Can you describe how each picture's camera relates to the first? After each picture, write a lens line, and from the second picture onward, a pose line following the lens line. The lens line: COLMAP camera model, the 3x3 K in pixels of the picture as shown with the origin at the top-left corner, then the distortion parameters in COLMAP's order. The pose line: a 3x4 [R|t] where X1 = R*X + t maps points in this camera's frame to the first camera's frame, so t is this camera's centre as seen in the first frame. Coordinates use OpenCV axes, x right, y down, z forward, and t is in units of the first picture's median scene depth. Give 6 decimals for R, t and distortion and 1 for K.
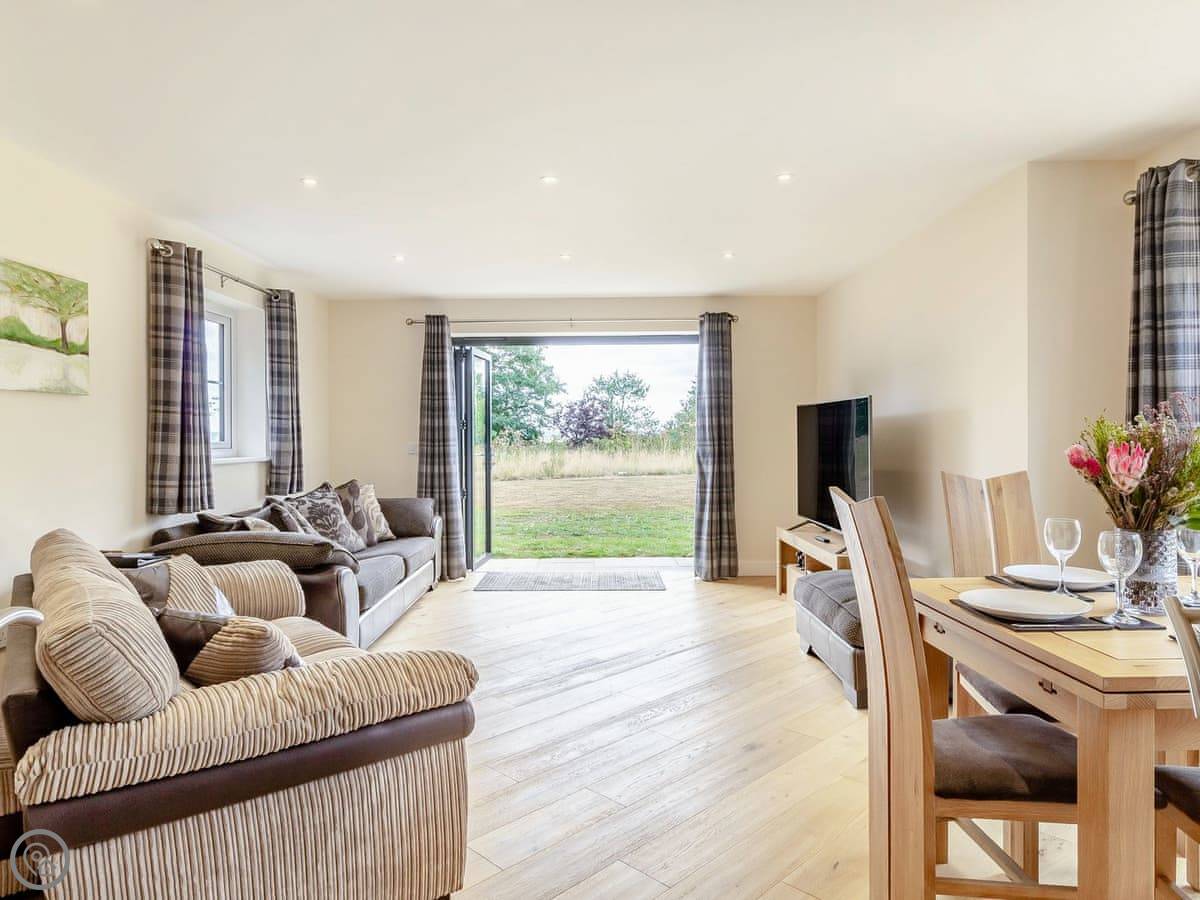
lens RADIAL K [[784.0, 0, 596.6], [0, 784.0, 439.6], [0, 0, 1]] dist [0.002232, 0.002201]
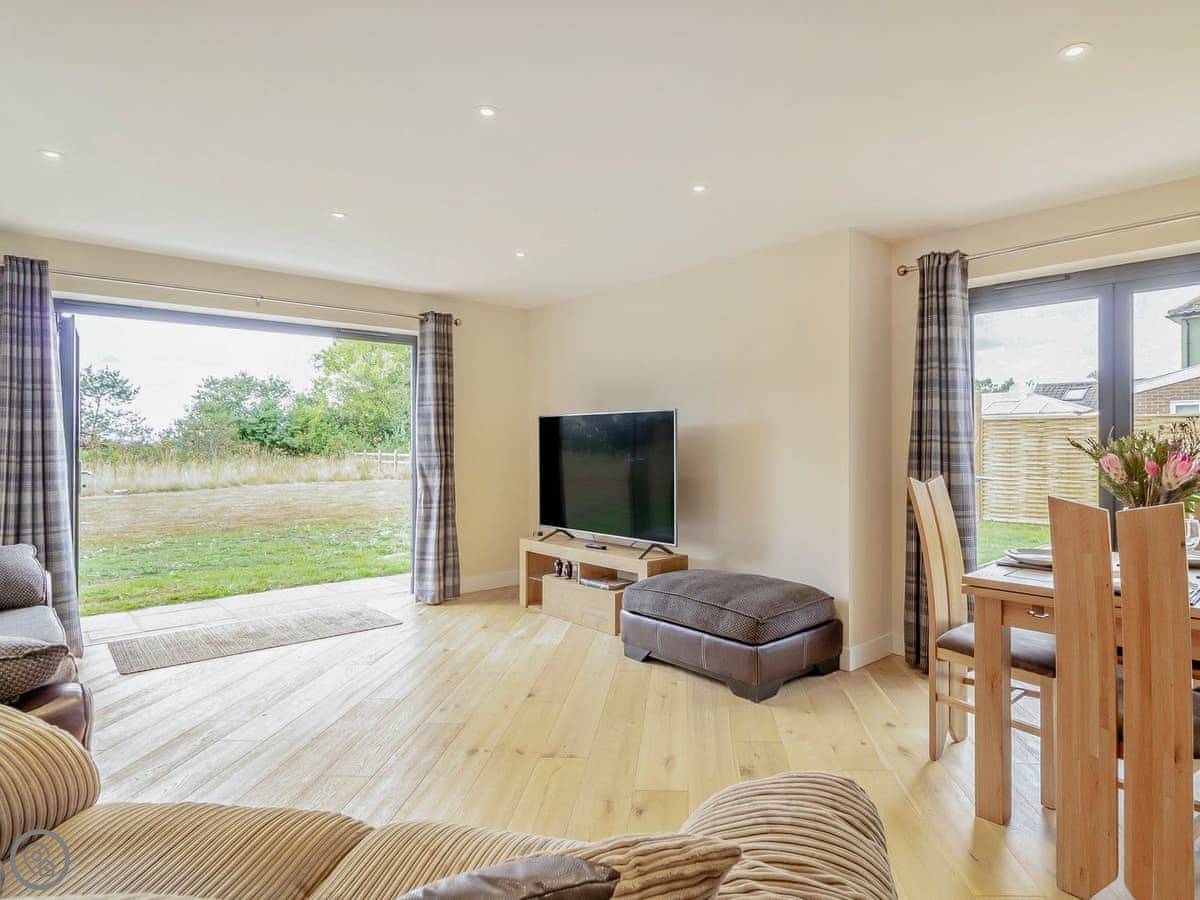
lens RADIAL K [[699.6, 0, 598.5], [0, 699.6, 439.9], [0, 0, 1]] dist [-0.001105, -0.000365]
pose [[0.710335, 0.006850, 0.703830, -0.295462], [0.002431, 0.999923, -0.012185, -0.001711], [-0.703860, 0.010366, 0.710264, 0.283158]]
